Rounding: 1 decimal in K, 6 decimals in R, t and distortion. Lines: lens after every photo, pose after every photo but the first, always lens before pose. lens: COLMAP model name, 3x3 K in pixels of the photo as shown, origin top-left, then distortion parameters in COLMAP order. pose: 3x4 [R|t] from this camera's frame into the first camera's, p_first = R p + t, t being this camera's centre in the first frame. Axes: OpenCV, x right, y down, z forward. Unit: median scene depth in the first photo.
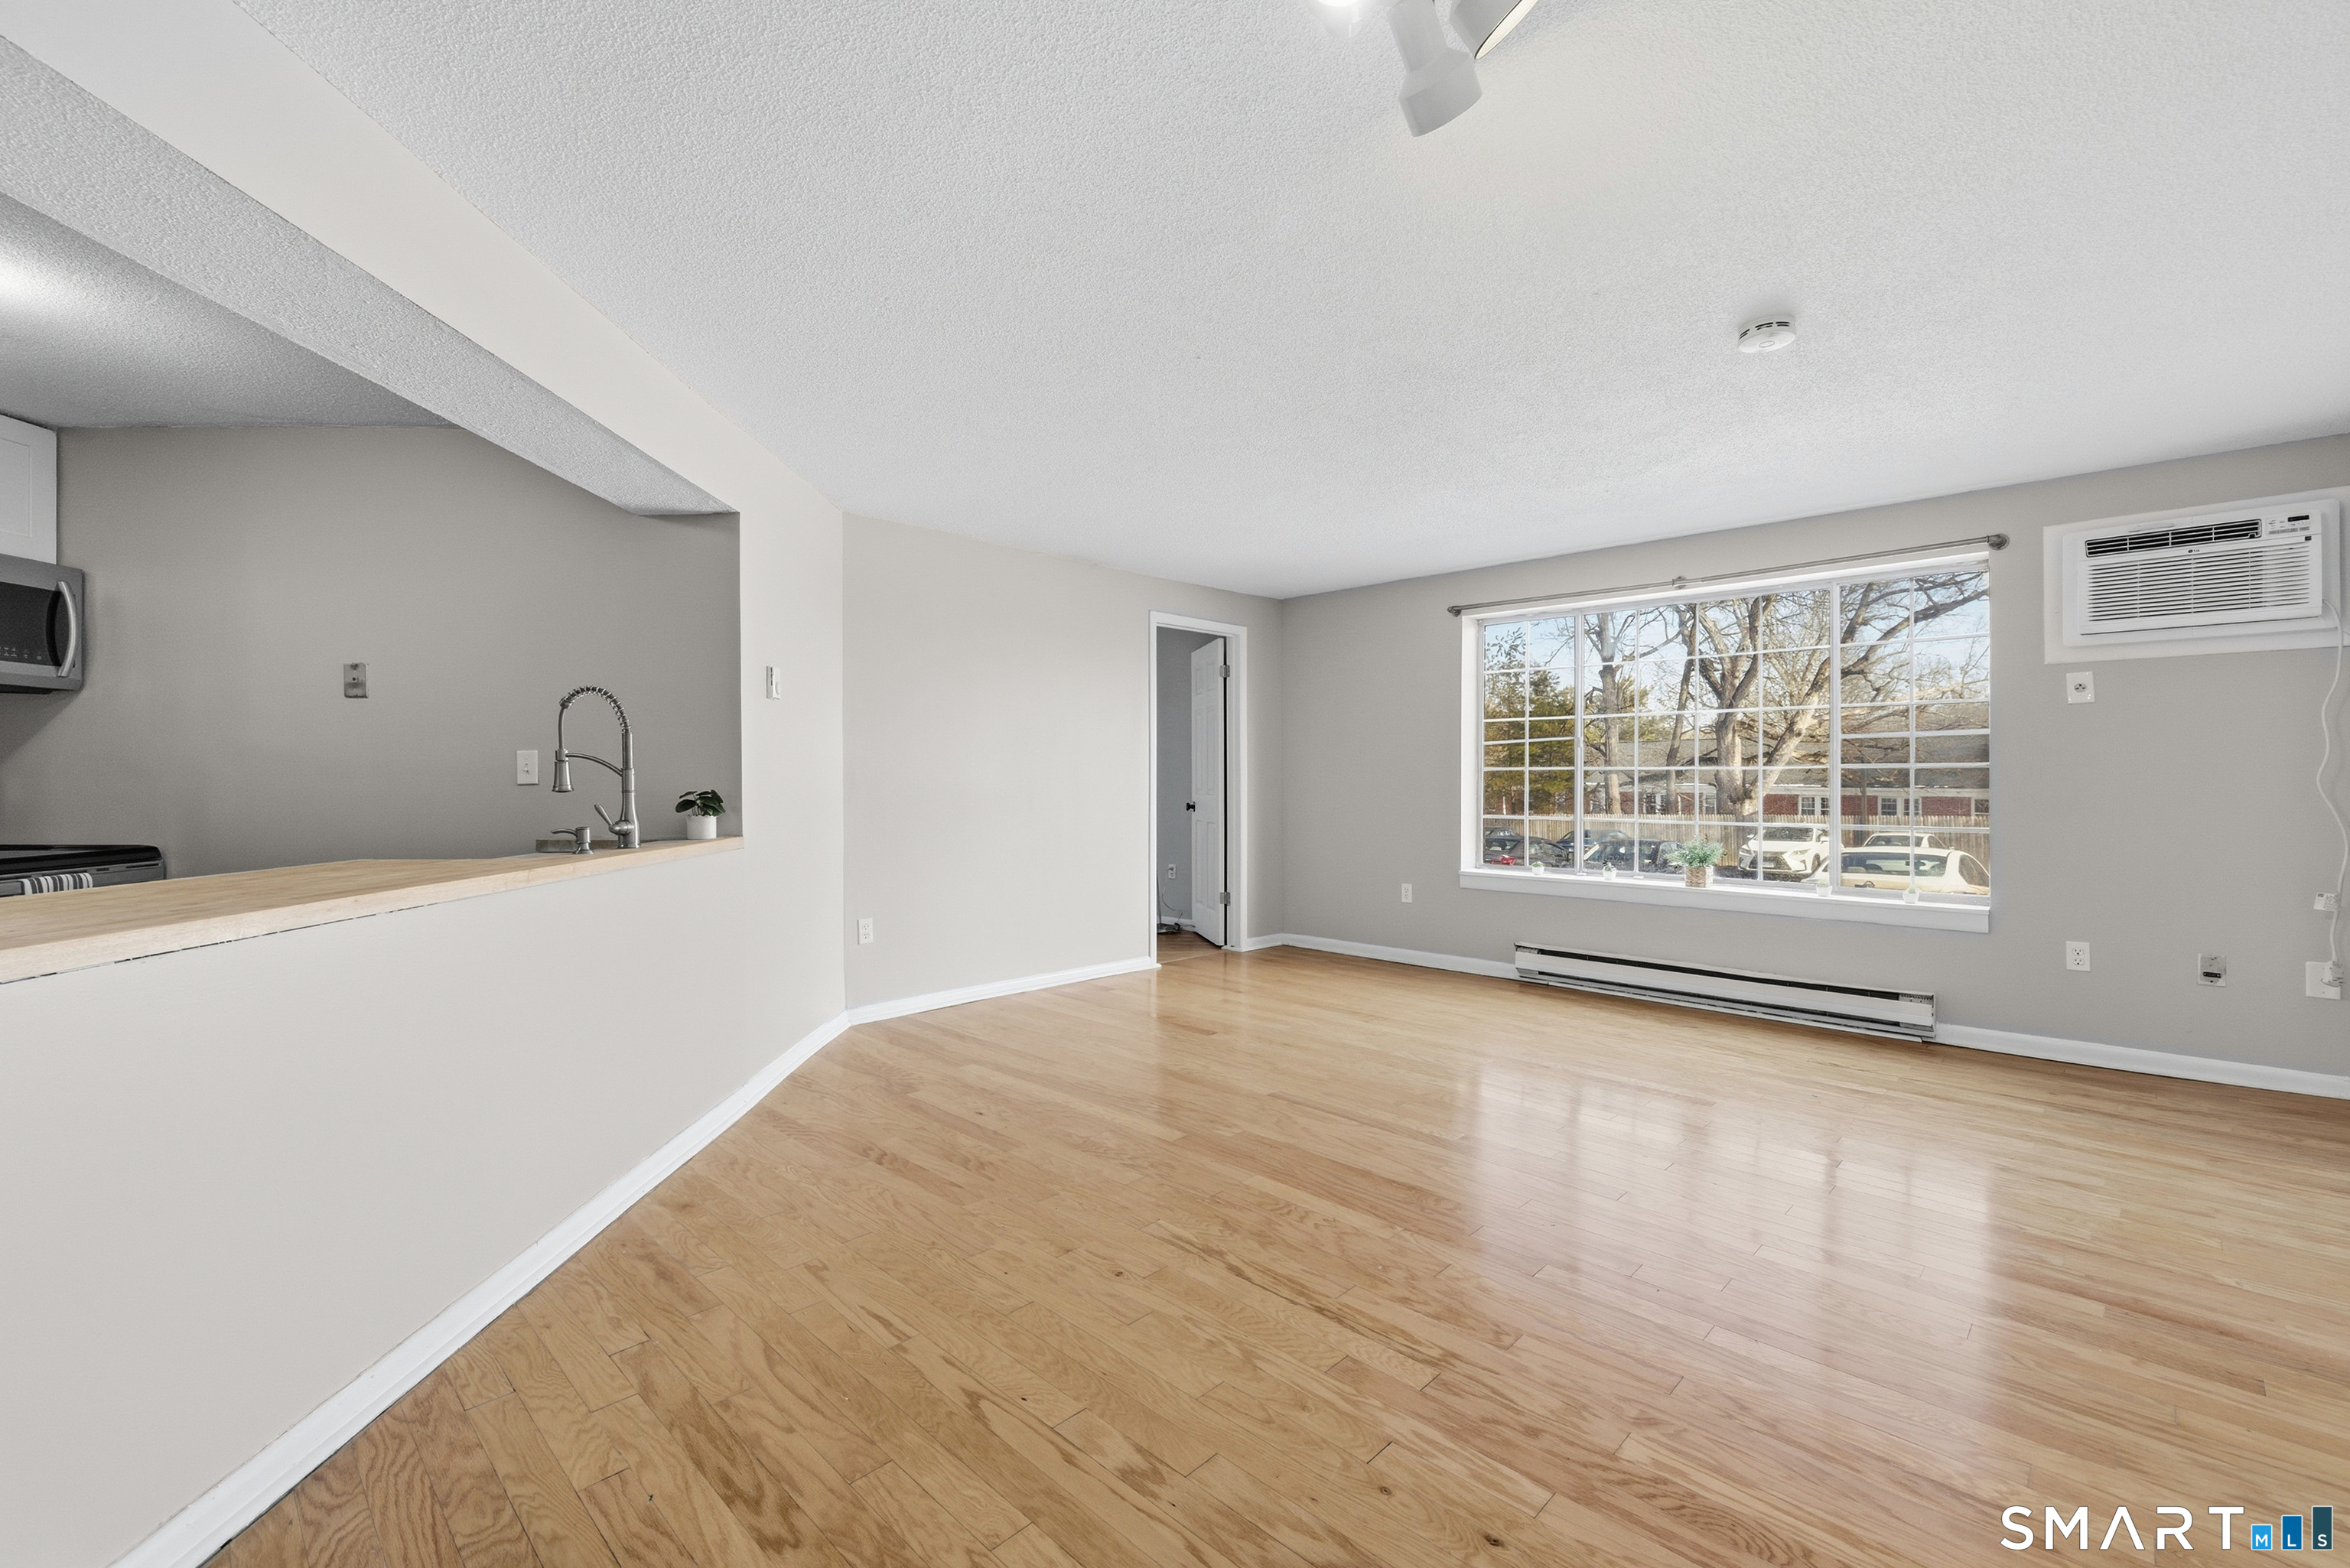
lens RADIAL K [[997.9, 0, 1177.0], [0, 997.9, 774.7], [0, 0, 1]] dist [0.008672, -0.002206]
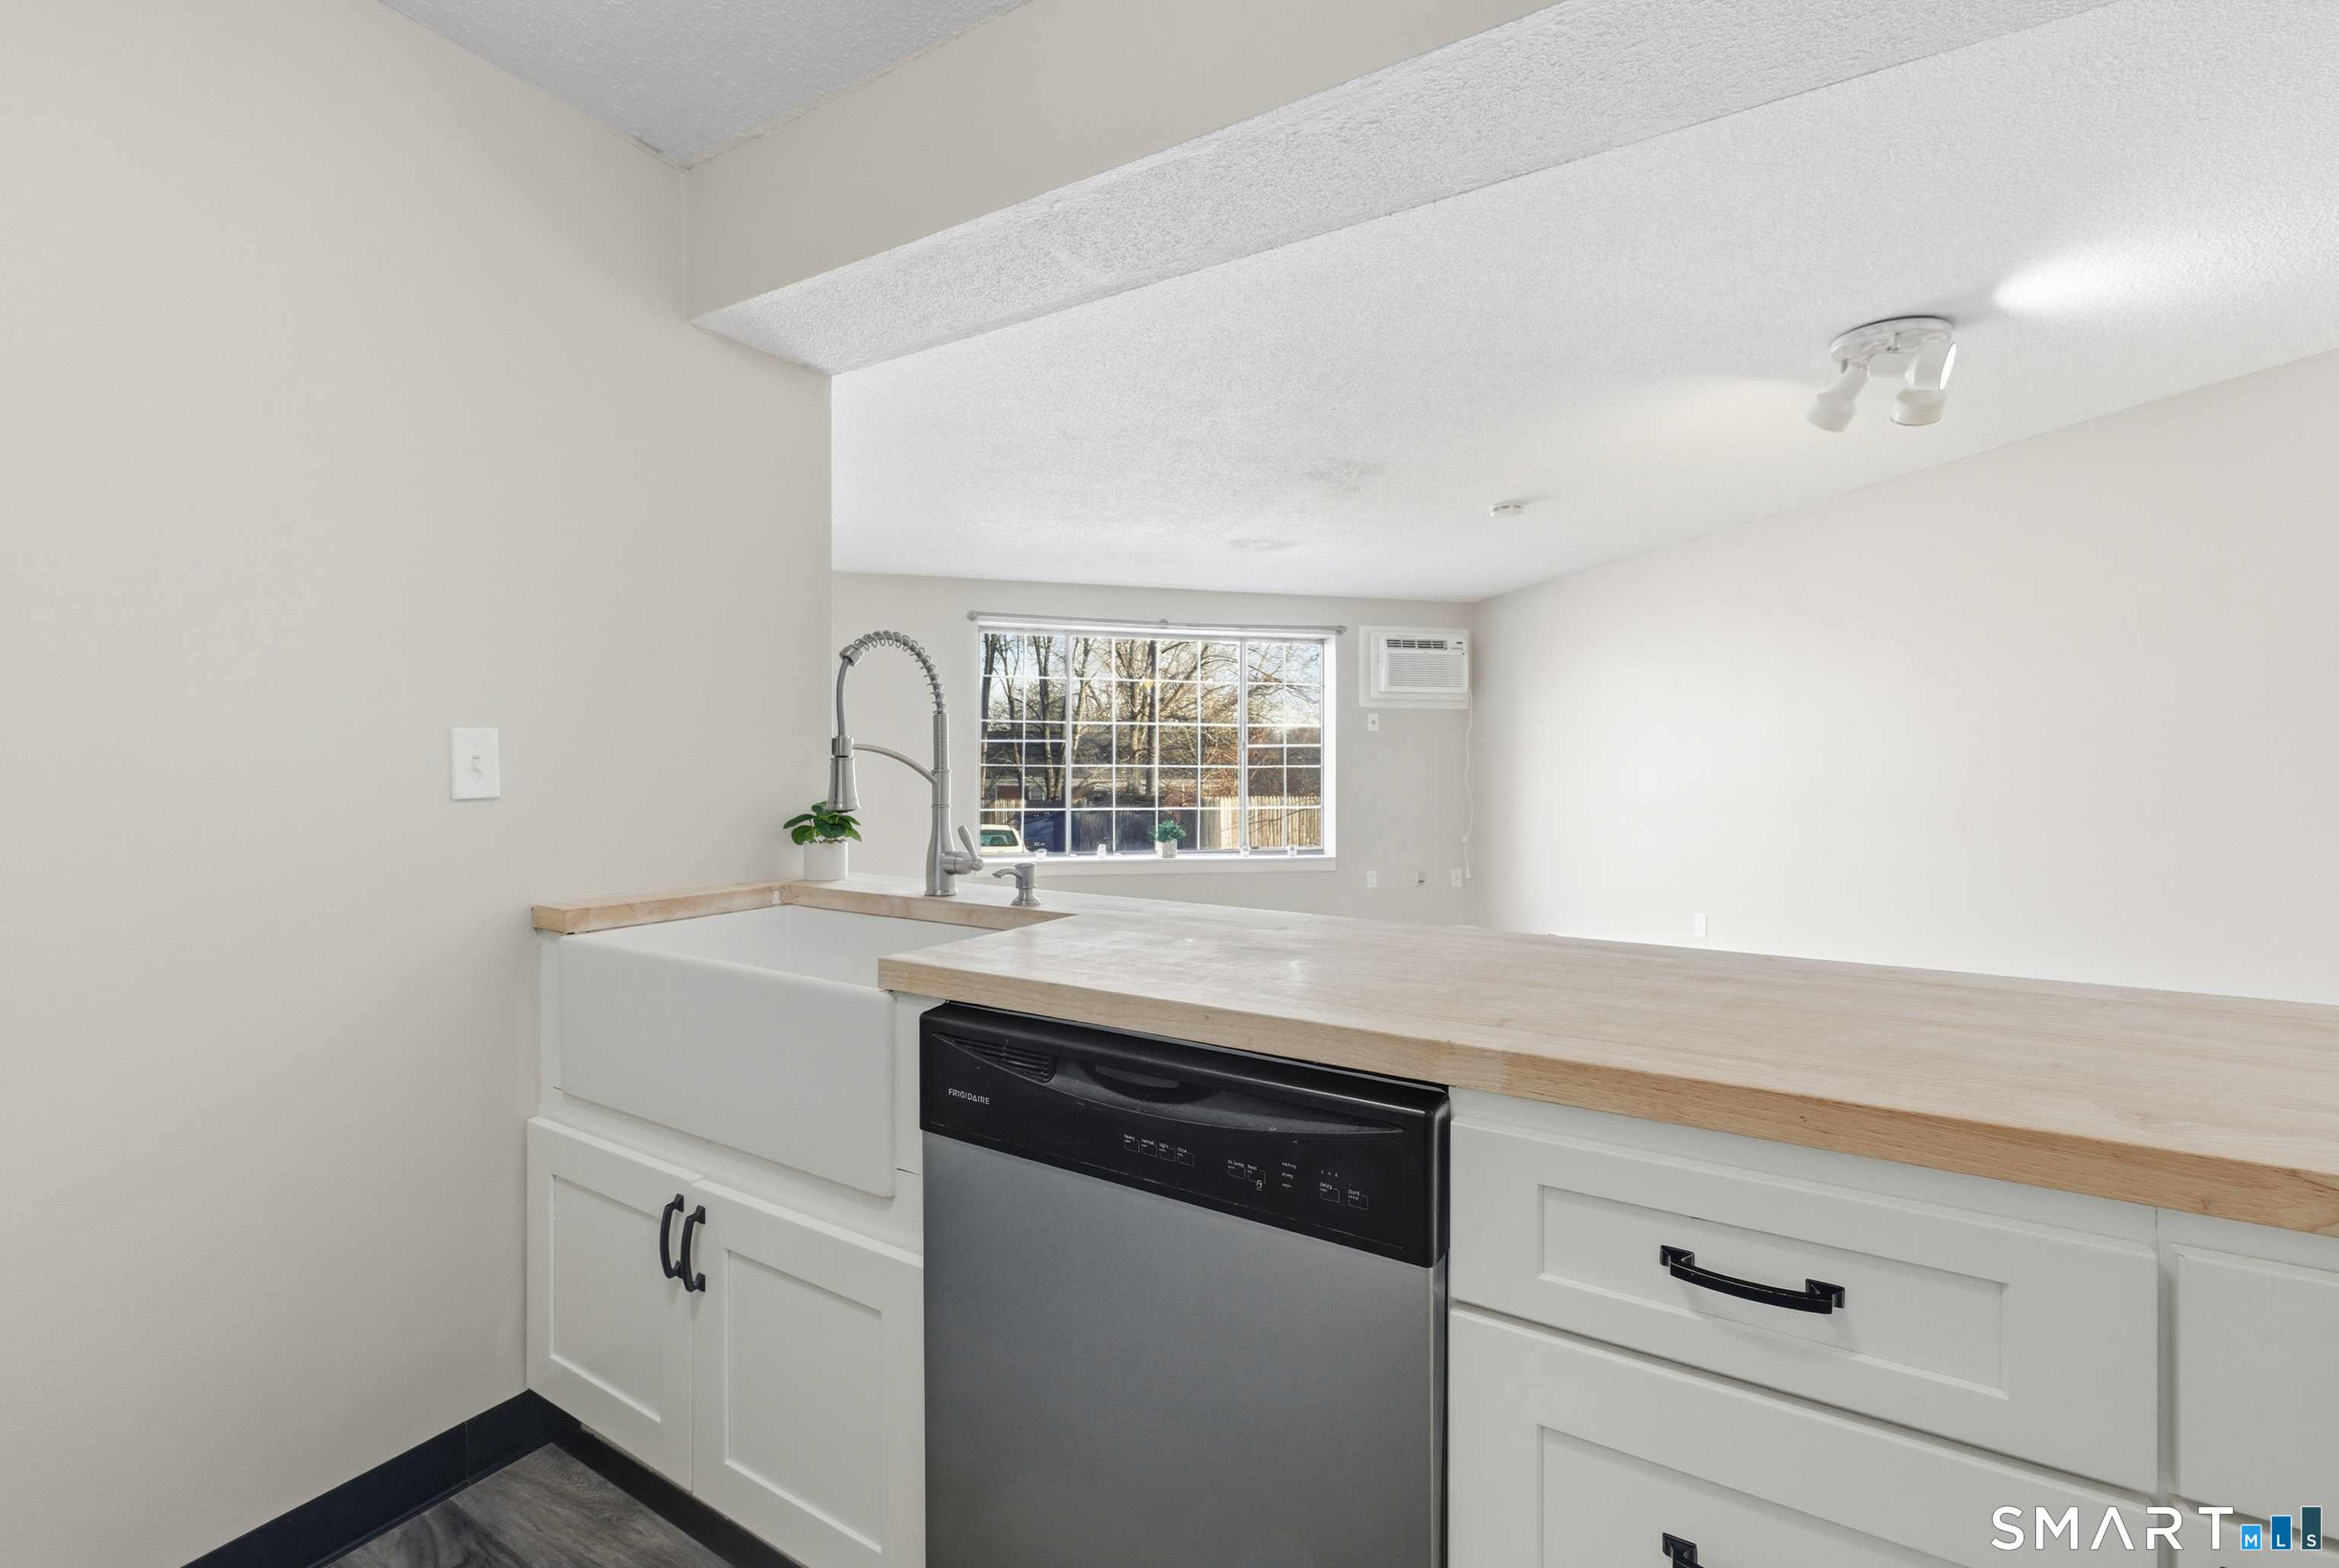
lens RADIAL K [[993.1, 0, 1148.4], [0, 993.1, 761.7], [0, 0, 1]] dist [0.008672, -0.002206]
pose [[0.540993, 0.008672, 0.840983, -0.820927], [-0.006572, 0.999960, -0.006085, -0.007369], [-0.841002, -0.002235, 0.541028, 0.448452]]
